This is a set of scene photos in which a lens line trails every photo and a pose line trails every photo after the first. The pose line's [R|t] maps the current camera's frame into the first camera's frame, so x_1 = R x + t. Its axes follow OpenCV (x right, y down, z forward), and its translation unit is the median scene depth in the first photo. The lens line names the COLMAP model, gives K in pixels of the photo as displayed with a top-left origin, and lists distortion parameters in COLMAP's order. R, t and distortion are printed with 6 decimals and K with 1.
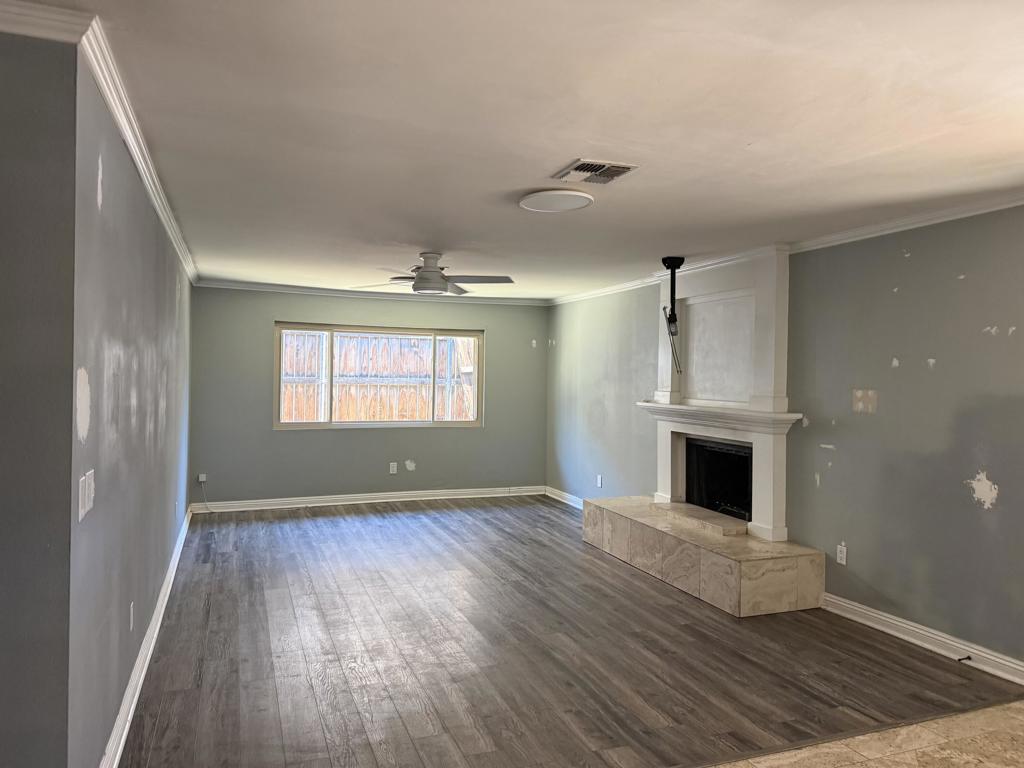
lens RADIAL K [[725.3, 0, 512.0], [0, 725.3, 384.0], [0, 0, 1]] dist [0.155892, -0.235281]
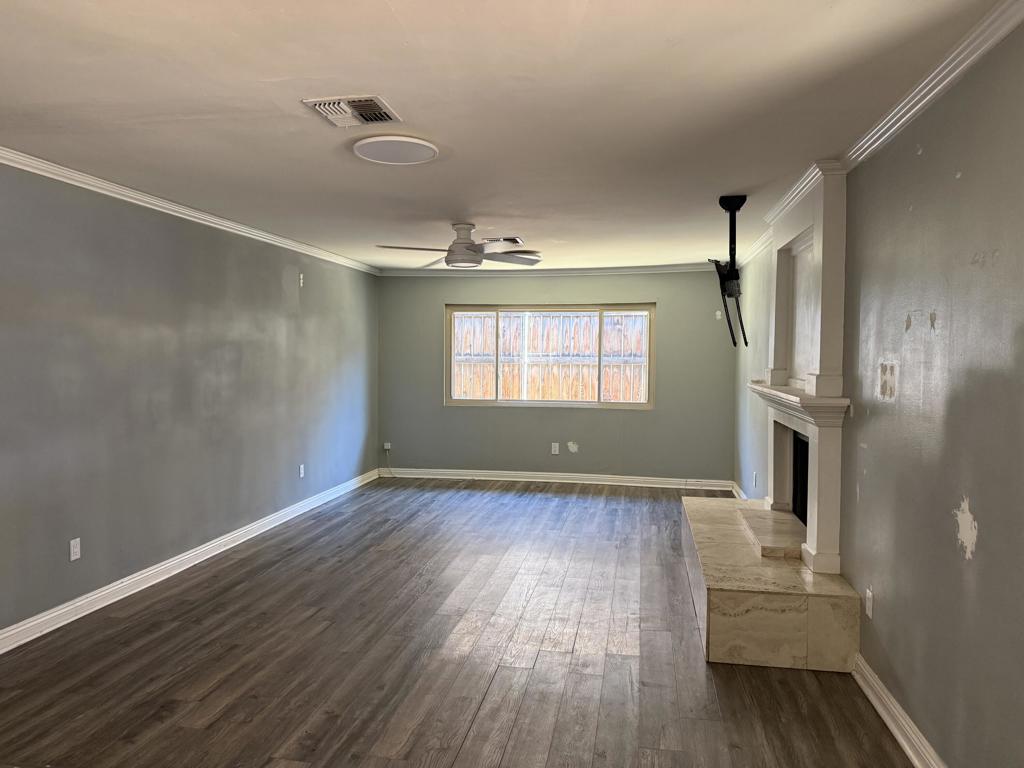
lens RADIAL K [[723.2, 0, 513.2], [0, 723.2, 387.1], [0, 0, 1]] dist [0.089695, -0.114266]
pose [[0.850610, 0.013251, -0.525630, 0.312696], [0.001419, 0.999621, 0.027497, 0.006085], [0.525796, -0.024135, 0.850269, 0.150617]]
